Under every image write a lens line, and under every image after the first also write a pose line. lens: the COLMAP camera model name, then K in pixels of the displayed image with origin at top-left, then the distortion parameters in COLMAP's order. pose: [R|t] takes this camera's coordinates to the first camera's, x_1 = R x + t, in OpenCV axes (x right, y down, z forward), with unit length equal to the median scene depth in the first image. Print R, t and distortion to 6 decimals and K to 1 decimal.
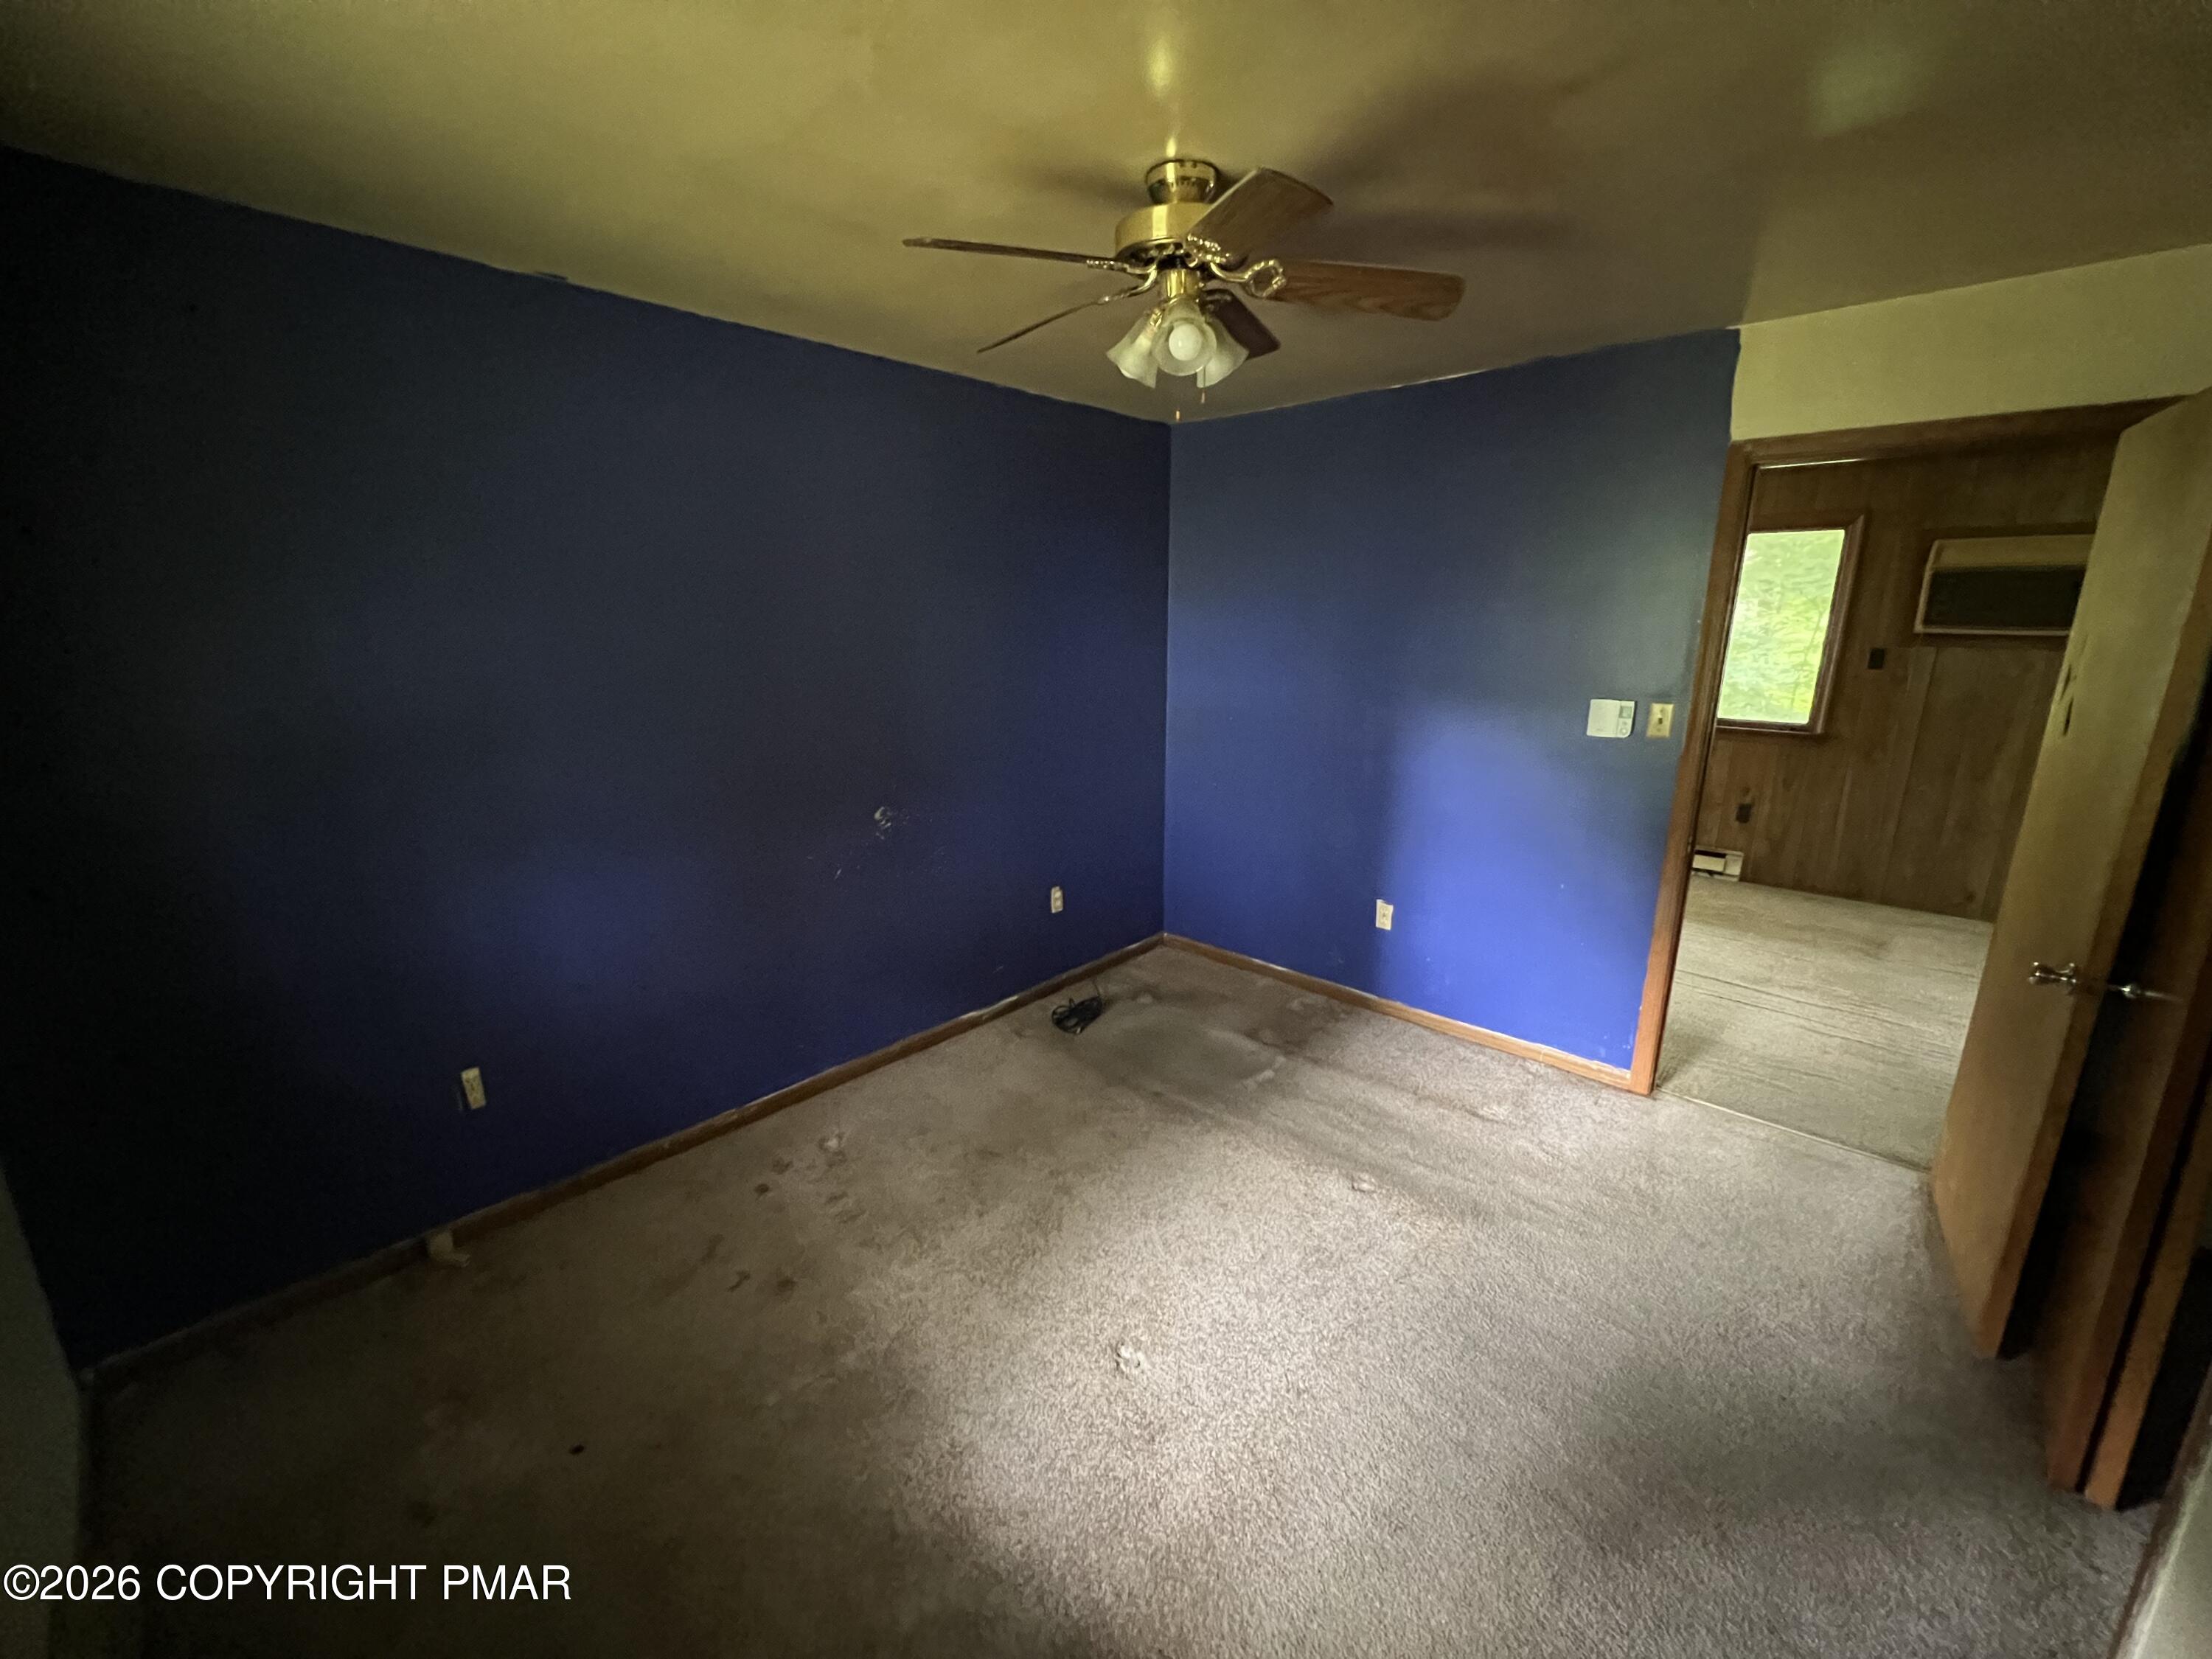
lens RADIAL K [[890.9, 0, 1106.0], [0, 890.9, 829.5], [0, 0, 1]] dist [0.002173, 0.000004]
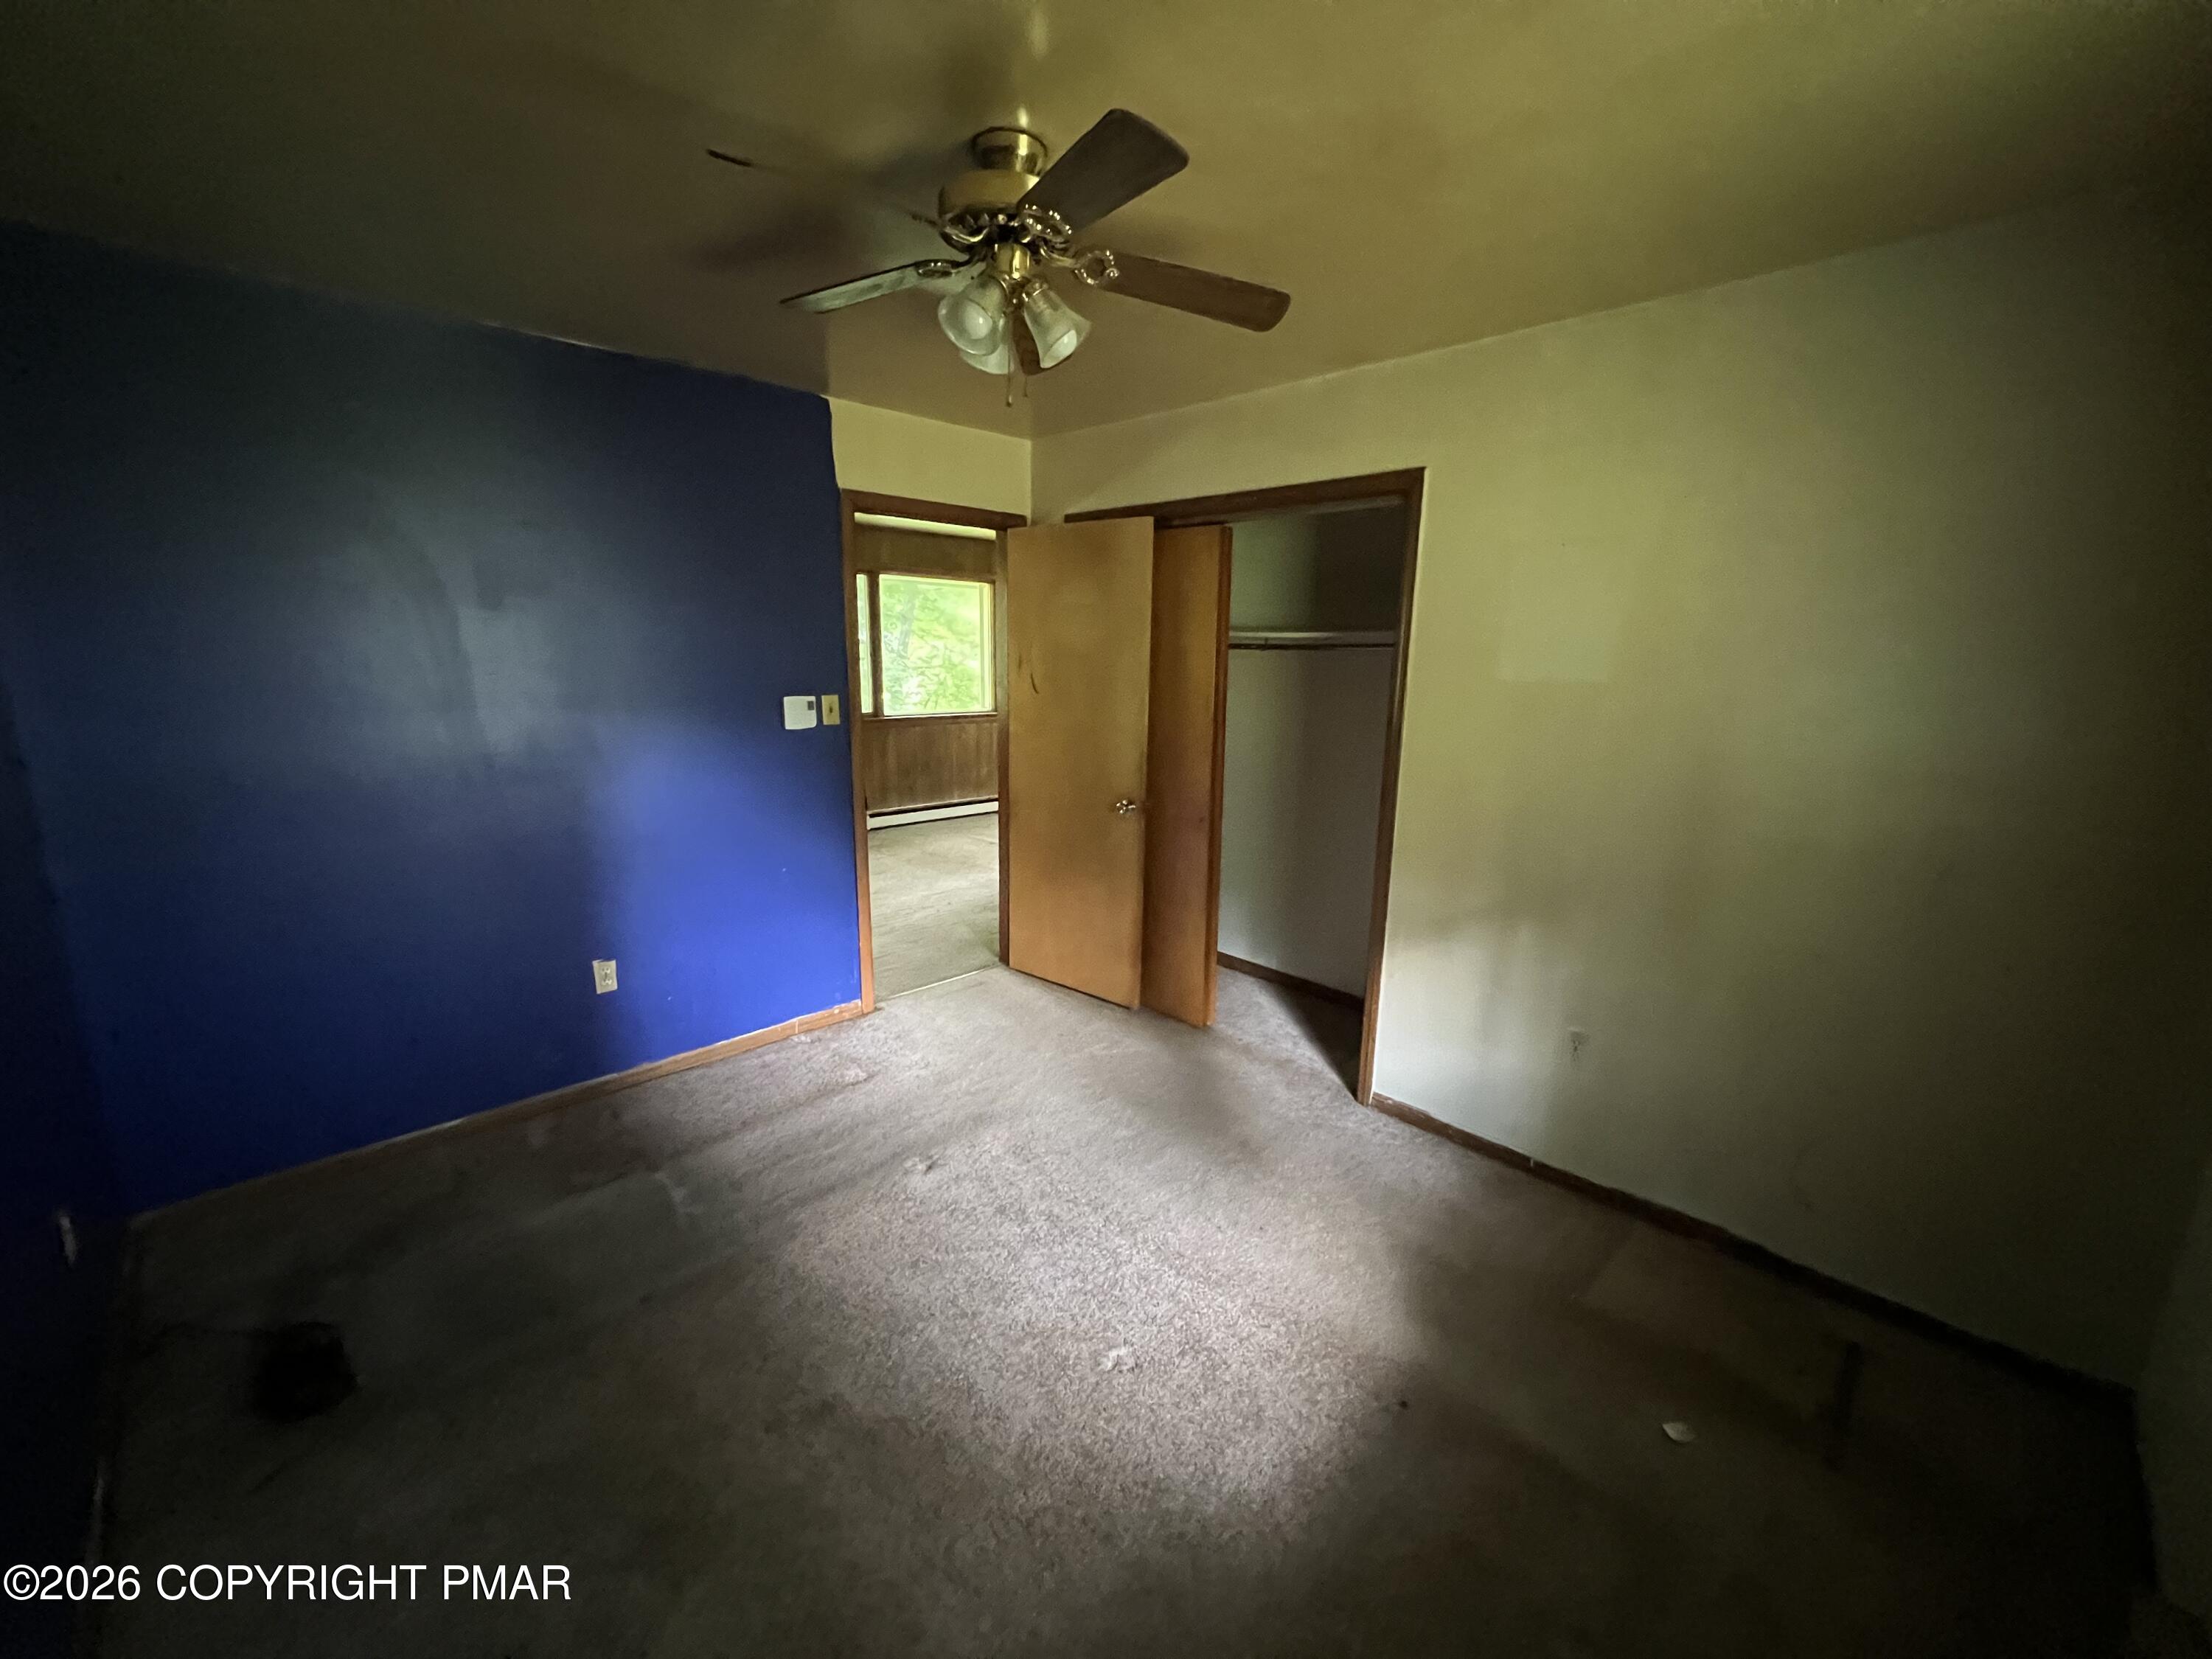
lens RADIAL K [[885.3, 0, 1105.3], [0, 885.3, 834.3], [0, 0, 1]] dist [-0.000213, 0.000138]
pose [[0.044707, -0.209828, 0.976716, -0.526093], [0.219371, 0.955892, 0.195313, -0.105302], [-0.974617, 0.205531, 0.088765, 0.519624]]
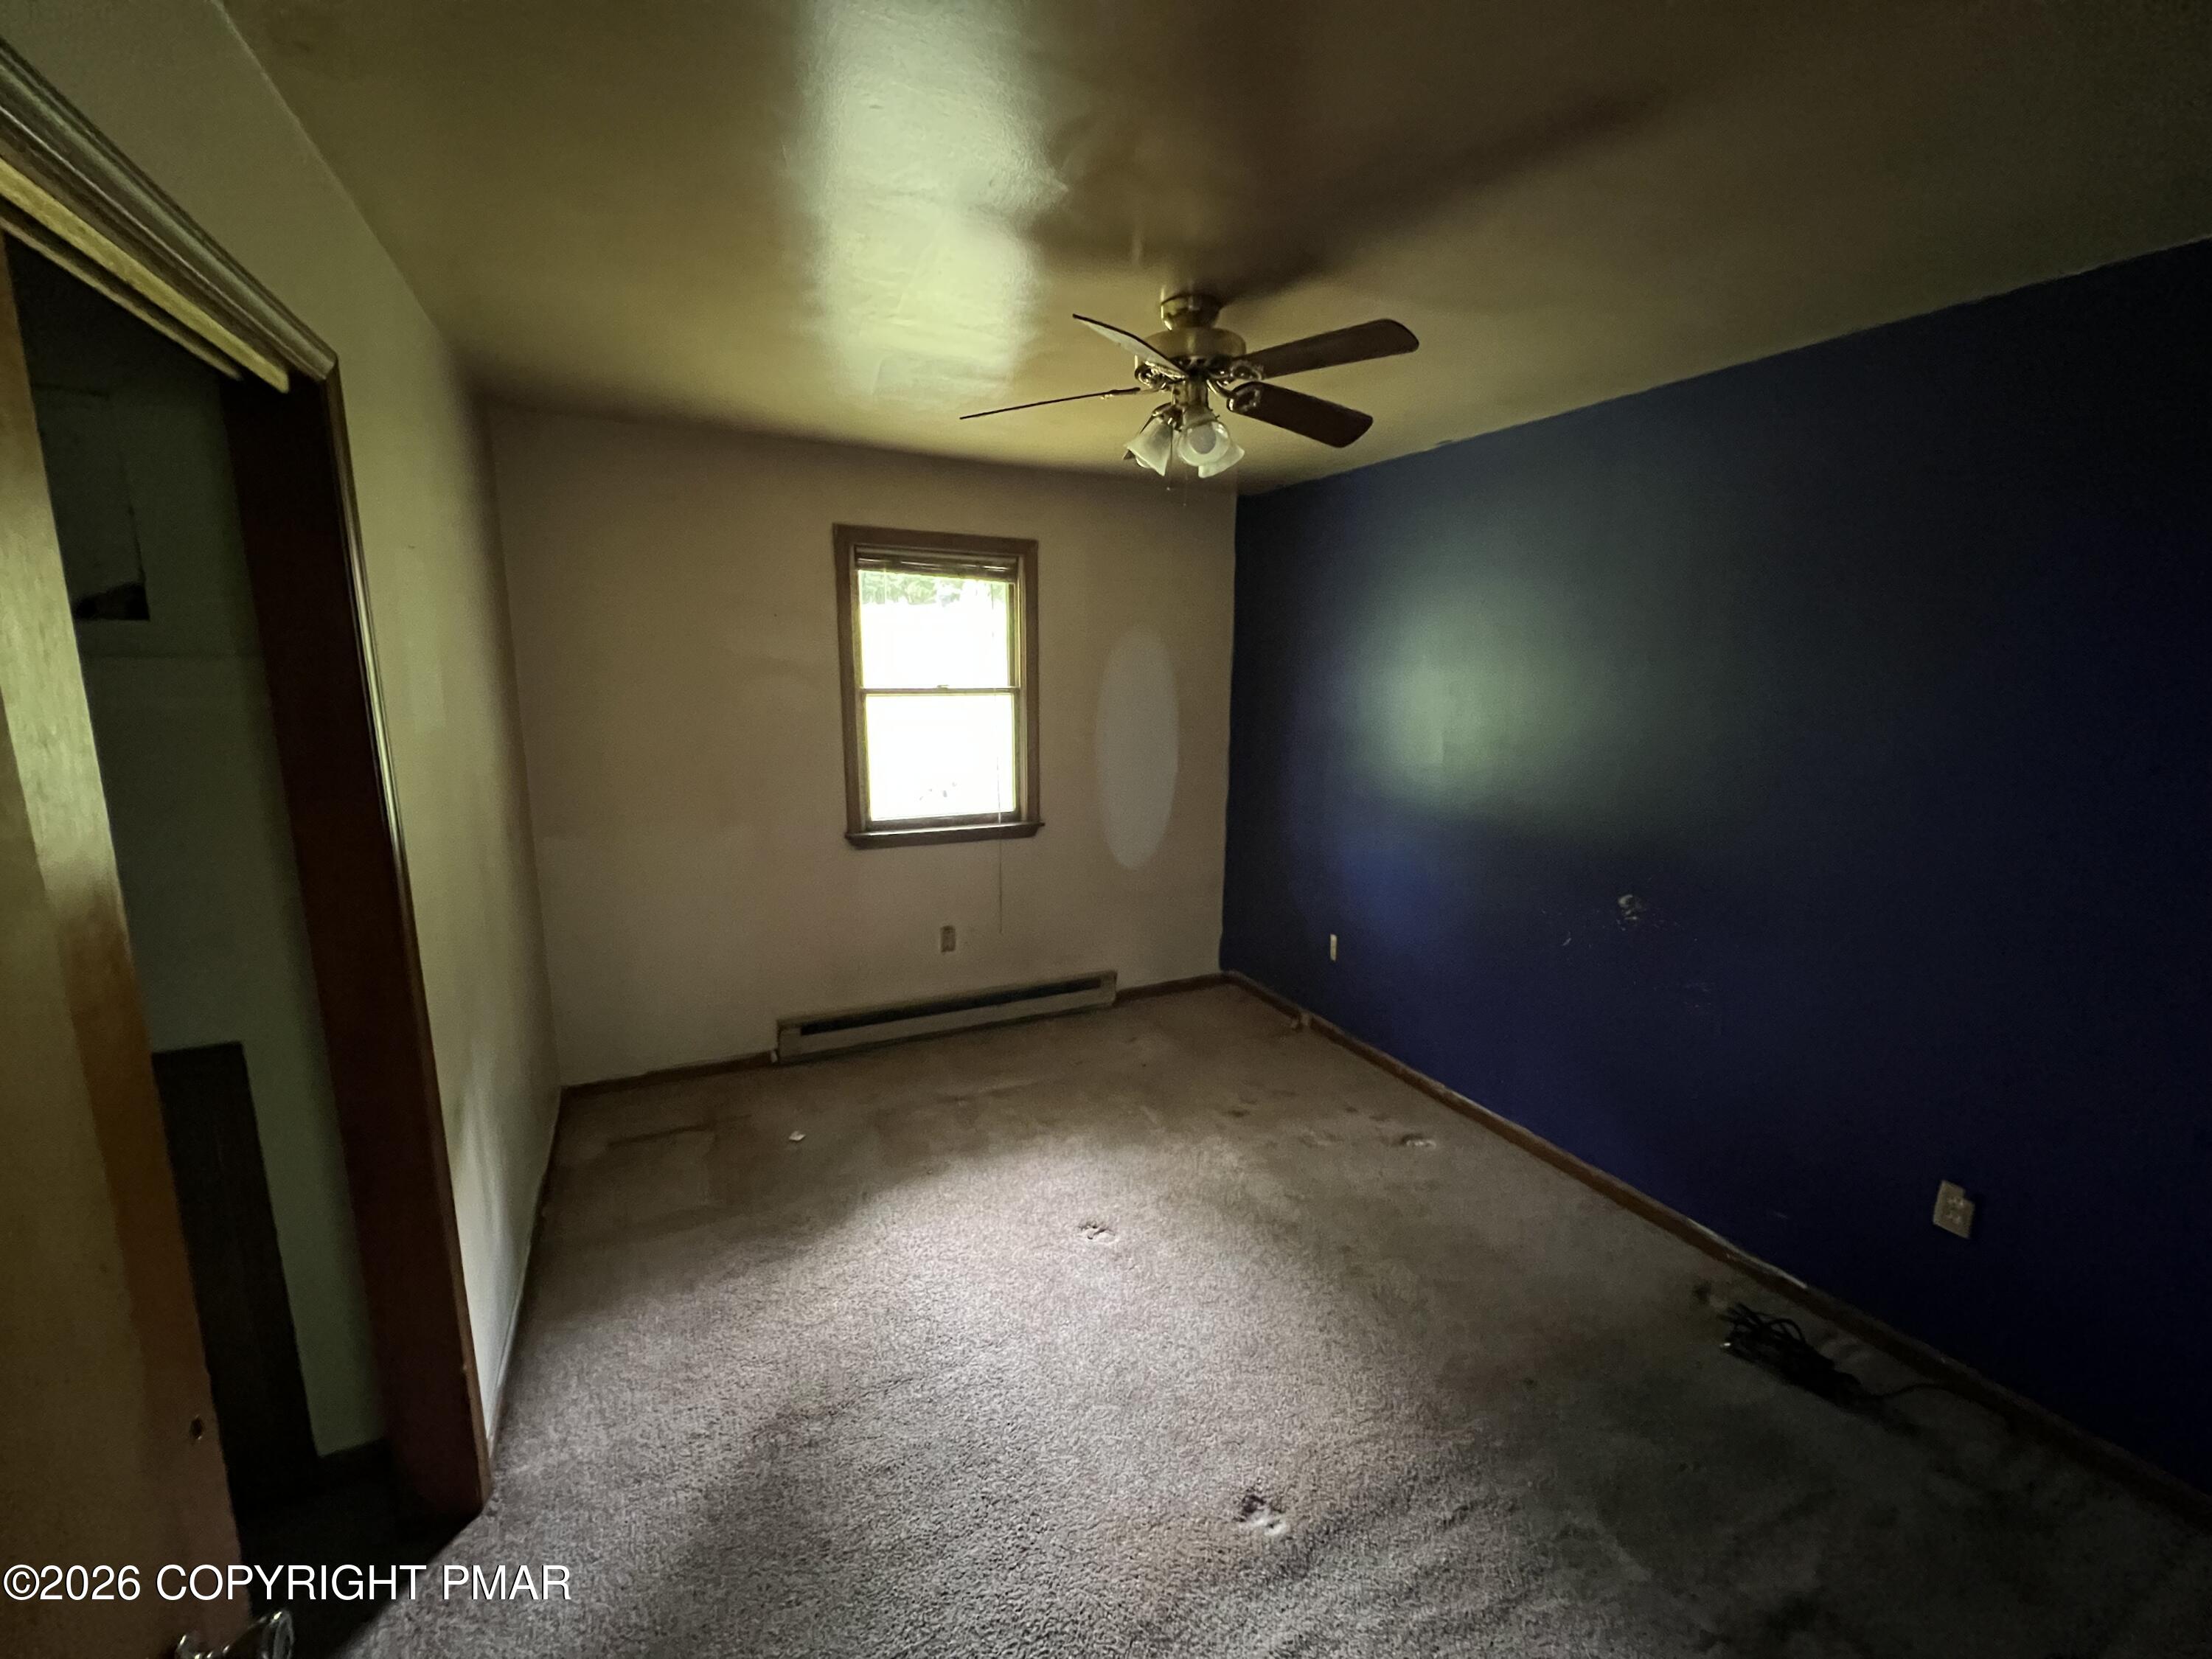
lens RADIAL K [[890.9, 0, 1106.0], [0, 890.9, 829.5], [0, 0, 1]] dist [0.002173, 0.000004]
pose [[-0.357185, 0.167608, -0.918872, 0.720221], [-0.231735, 0.937107, 0.261015, -0.194186], [0.904830, 0.306165, -0.295880, 0.786458]]
